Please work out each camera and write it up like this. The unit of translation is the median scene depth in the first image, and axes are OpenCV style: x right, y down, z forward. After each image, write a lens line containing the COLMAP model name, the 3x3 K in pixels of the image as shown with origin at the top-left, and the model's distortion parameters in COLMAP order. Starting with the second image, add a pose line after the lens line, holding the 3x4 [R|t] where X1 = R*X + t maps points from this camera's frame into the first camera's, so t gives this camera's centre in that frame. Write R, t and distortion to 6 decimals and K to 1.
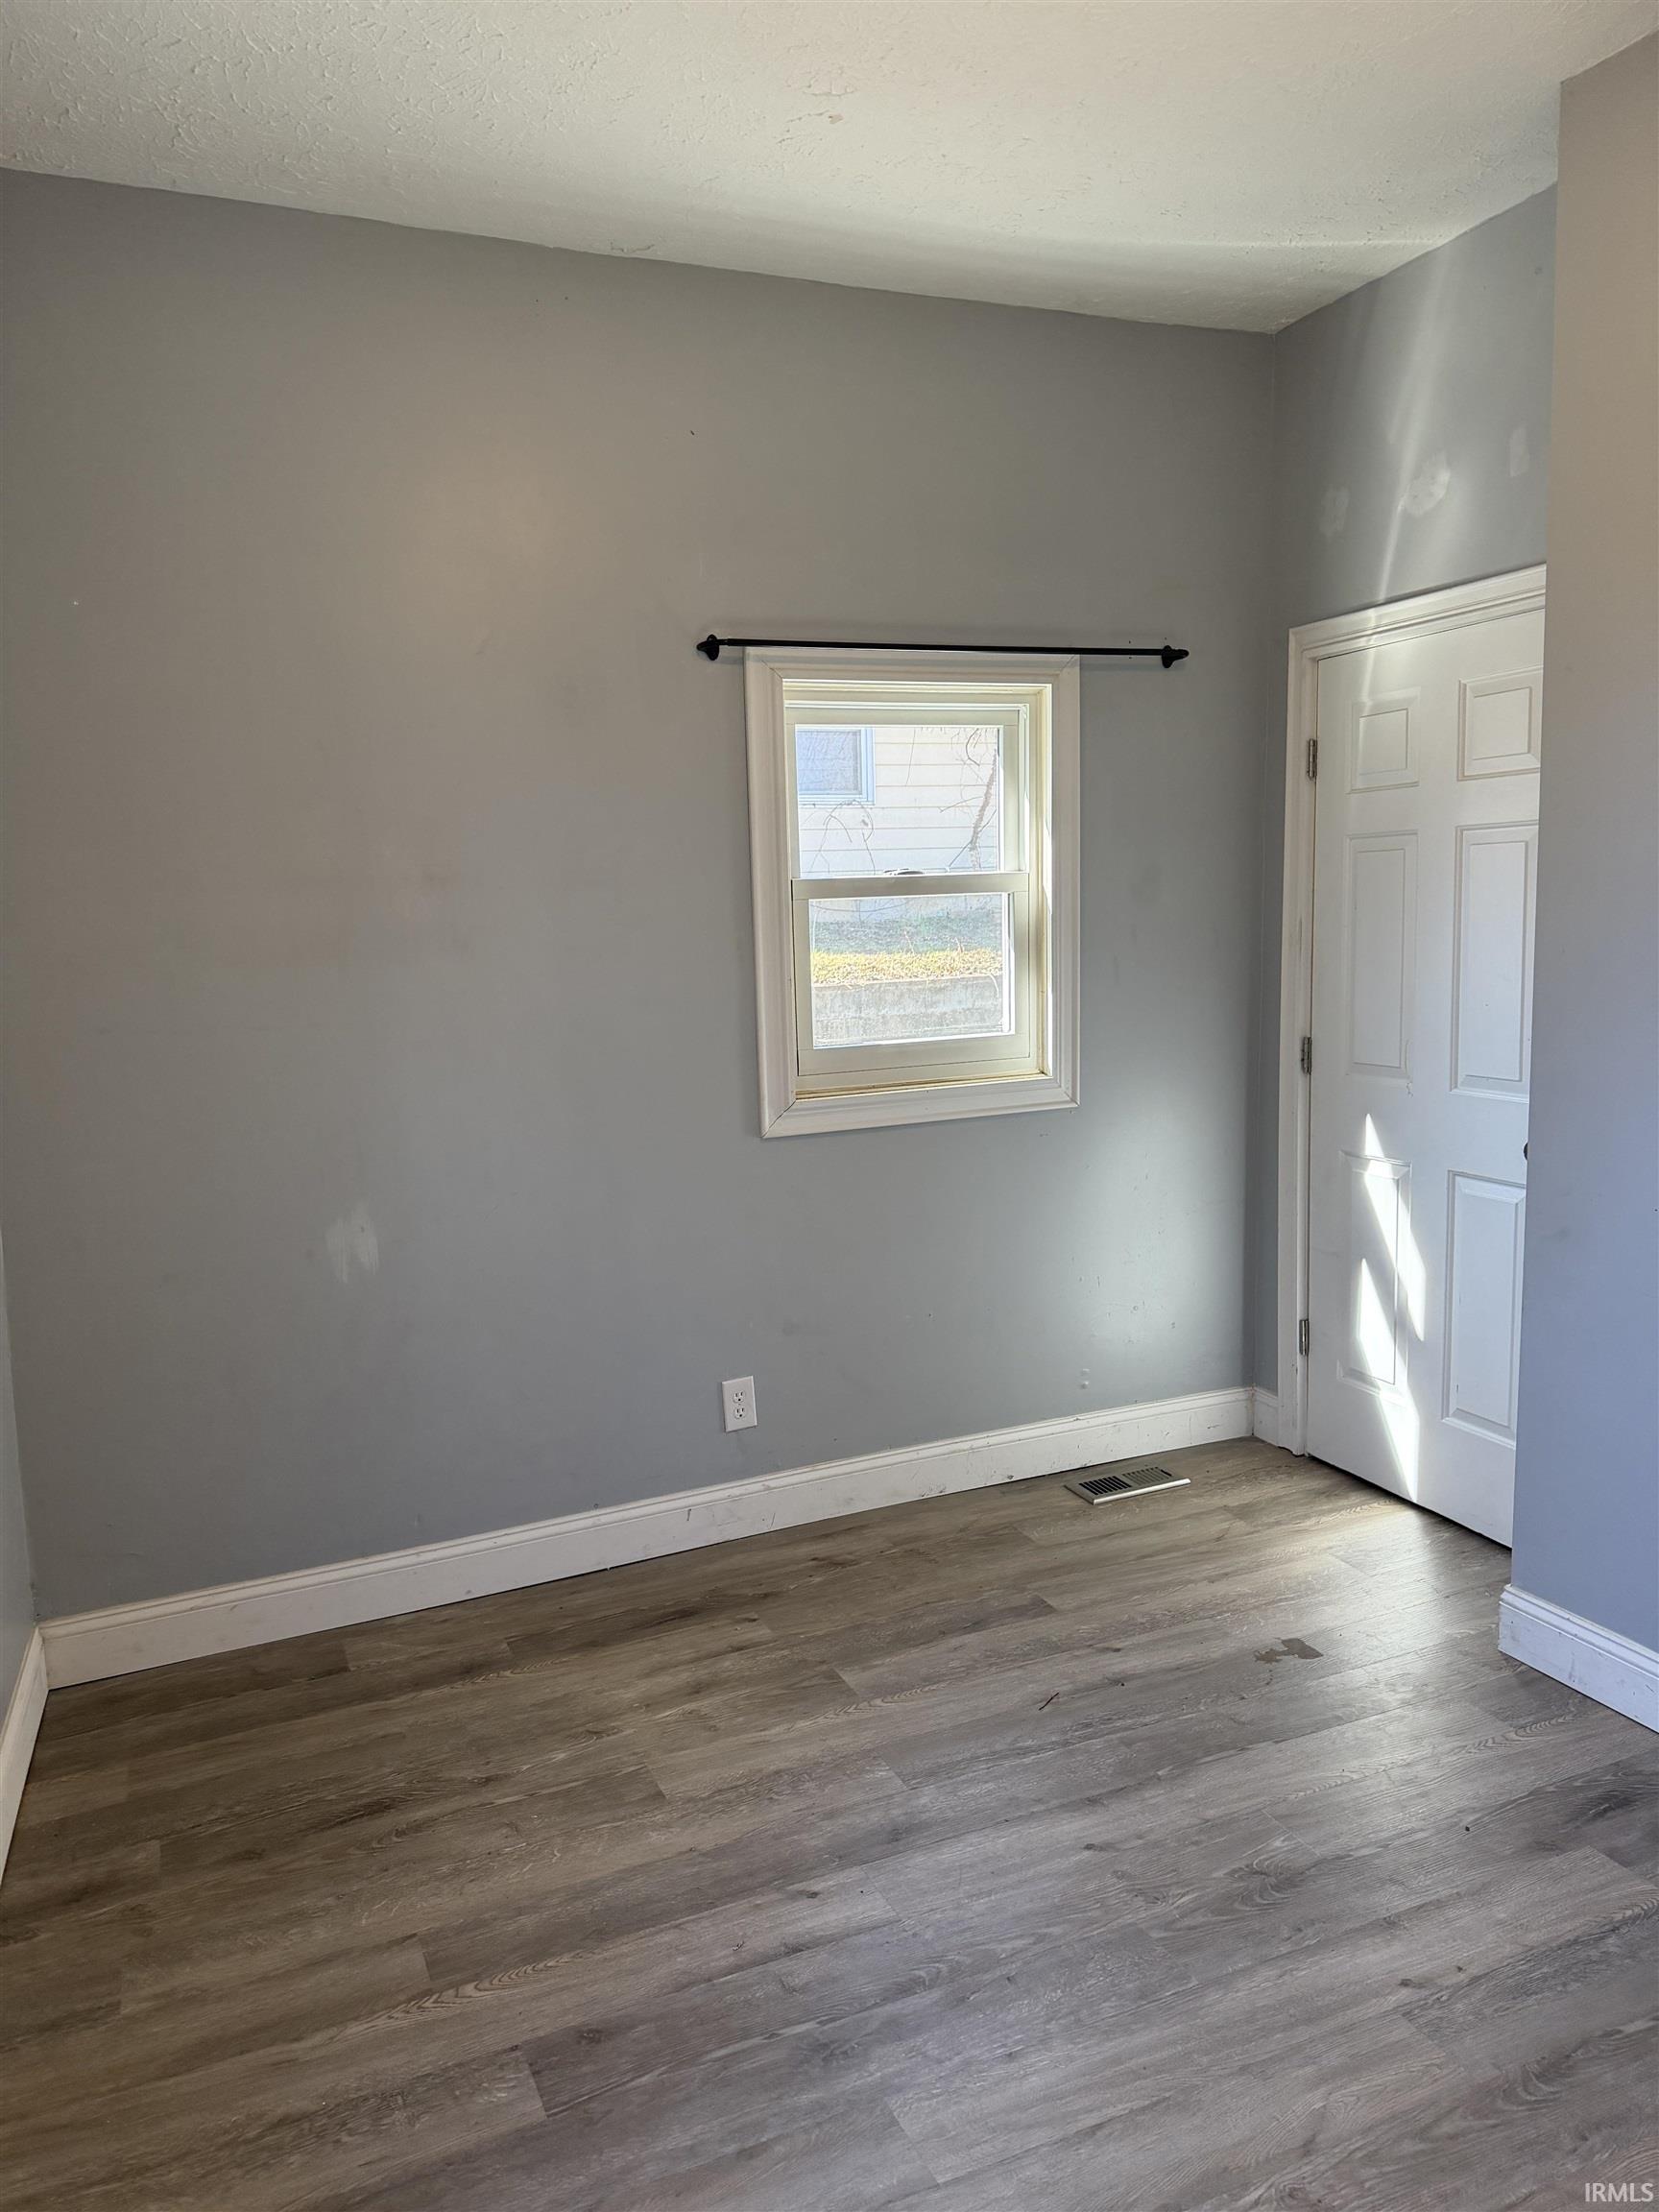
lens RADIAL K [[1573.0, 0, 825.2], [0, 1573.0, 1108.6], [0, 0, 1]] dist [0.054813, -0.075394]
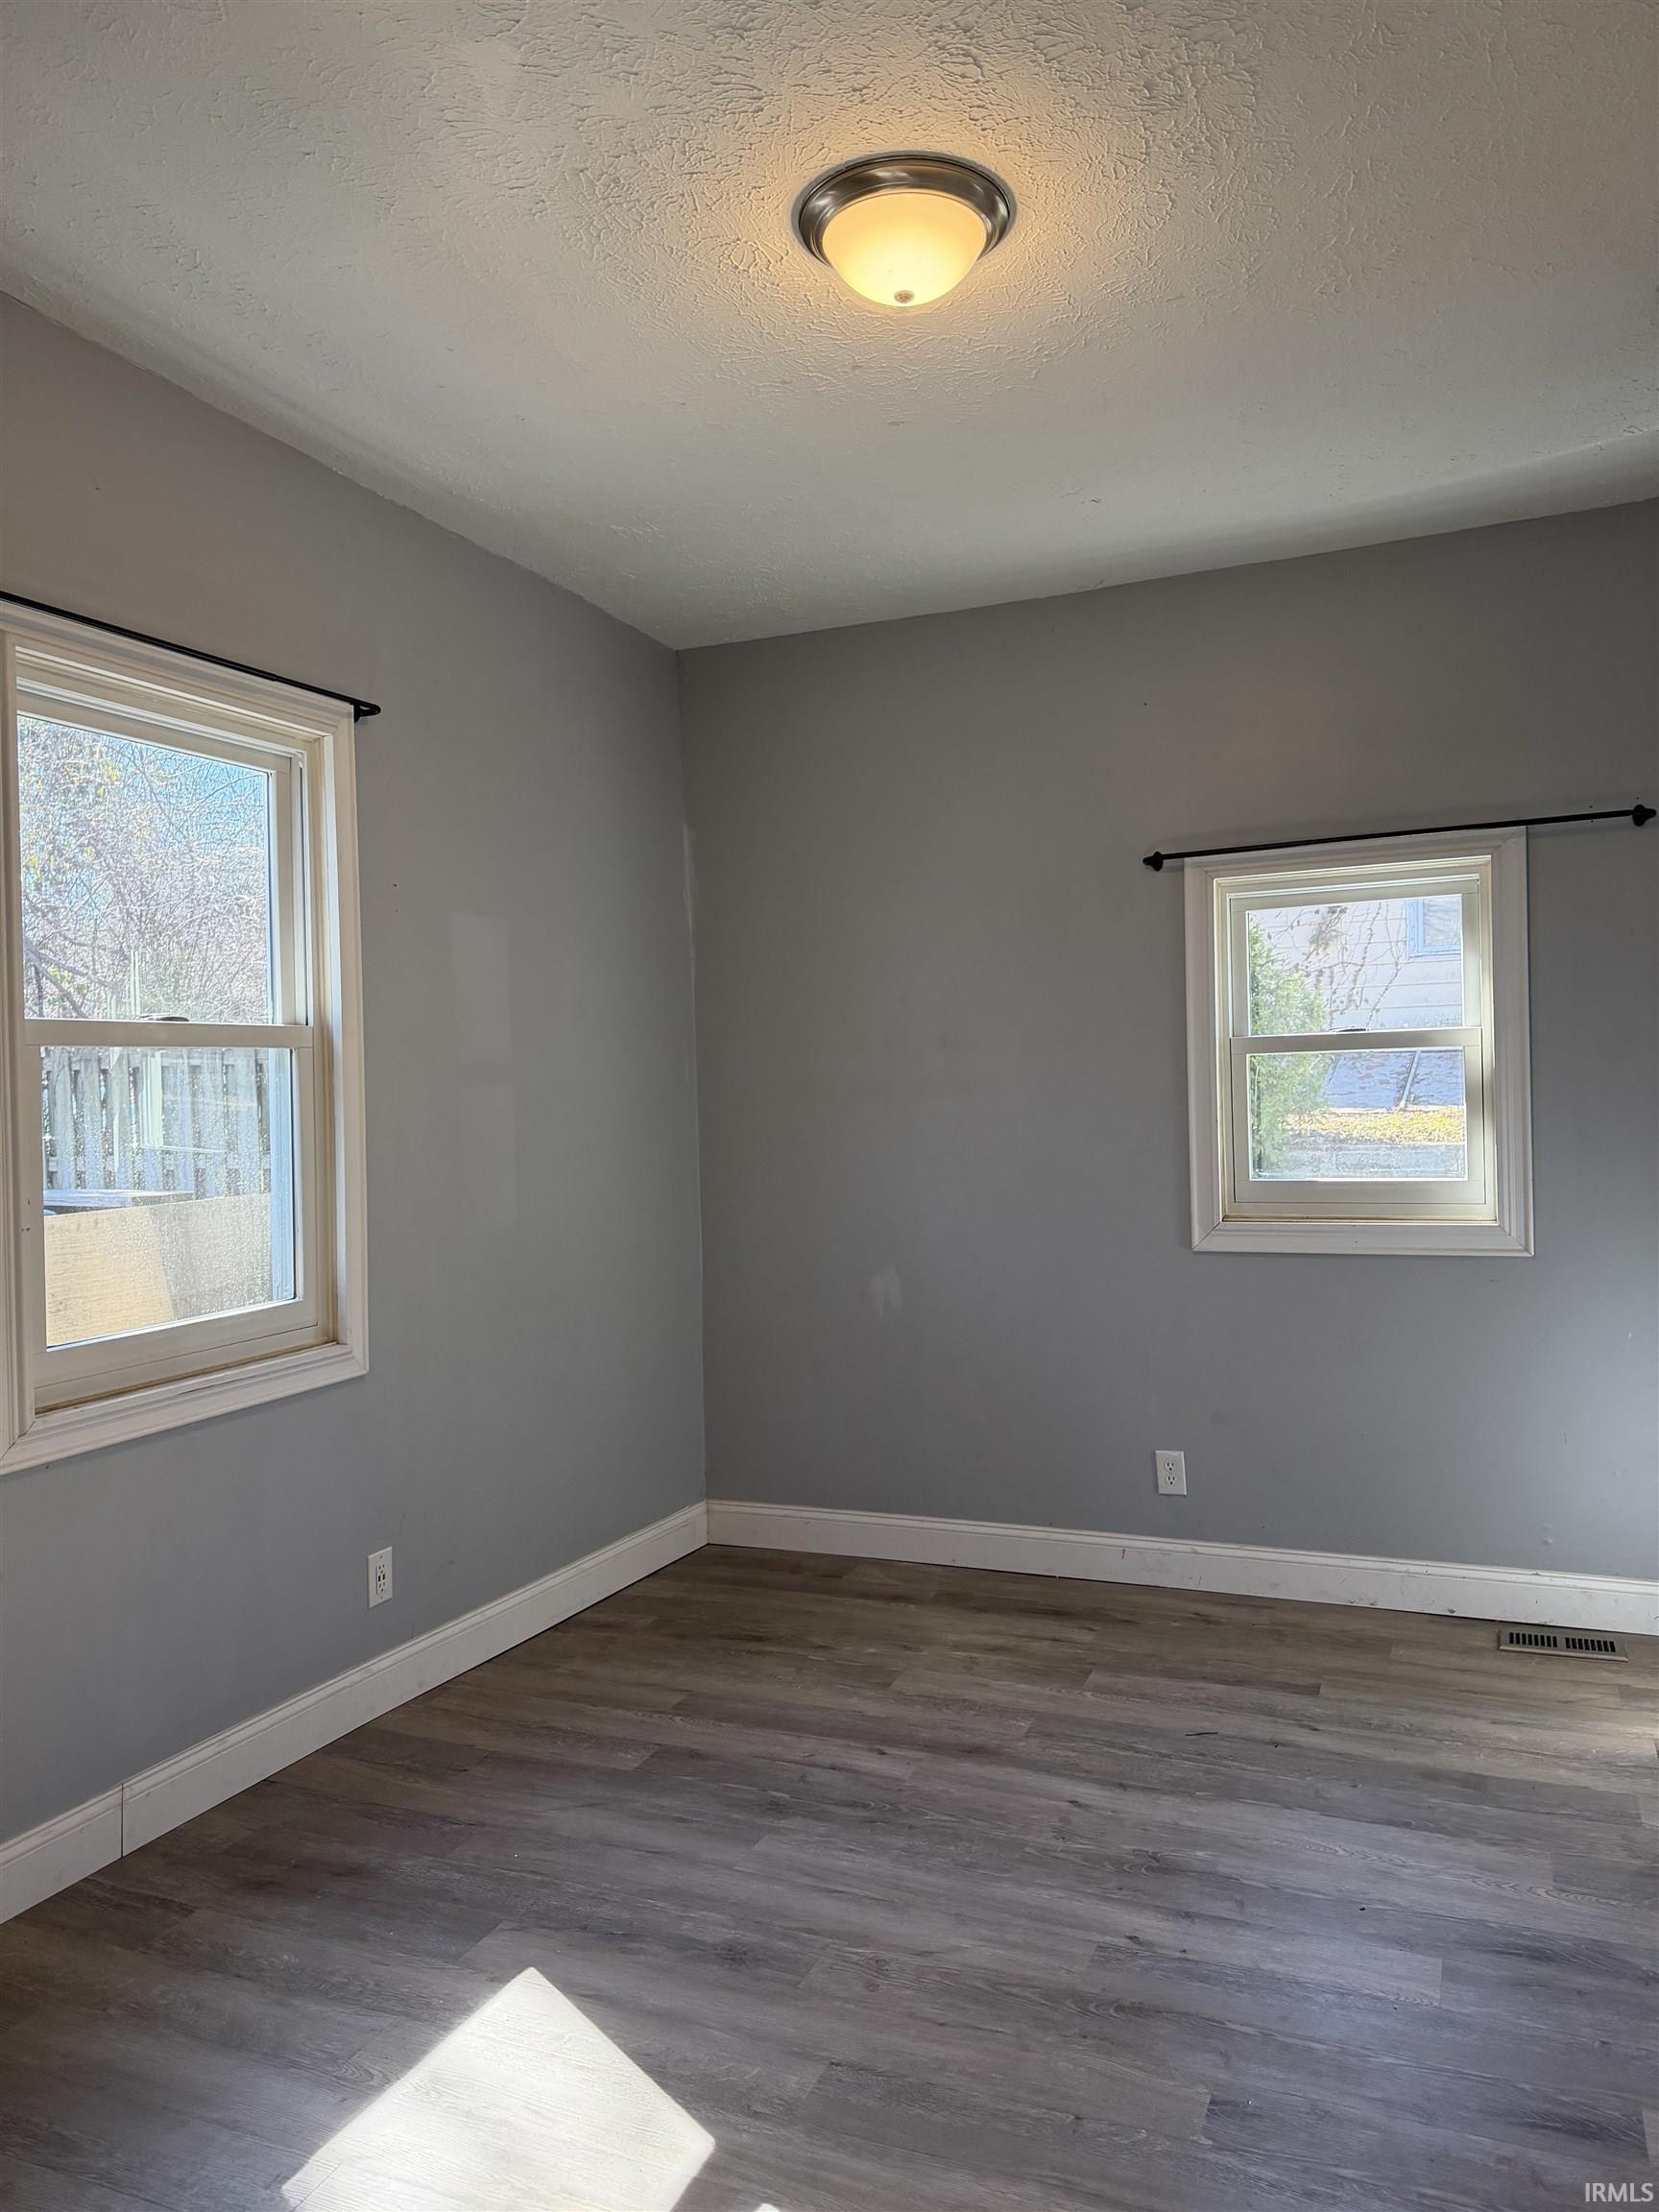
lens RADIAL K [[1557.2, 0, 834.4], [0, 1557.2, 1107.7], [0, 0, 1]] dist [0.039544, -0.079744]
pose [[0.678993, 0.018593, -0.733909, 0.725362], [-0.098234, 0.992991, -0.065727, 0.016973], [0.727543, 0.116723, 0.676060, -0.026444]]
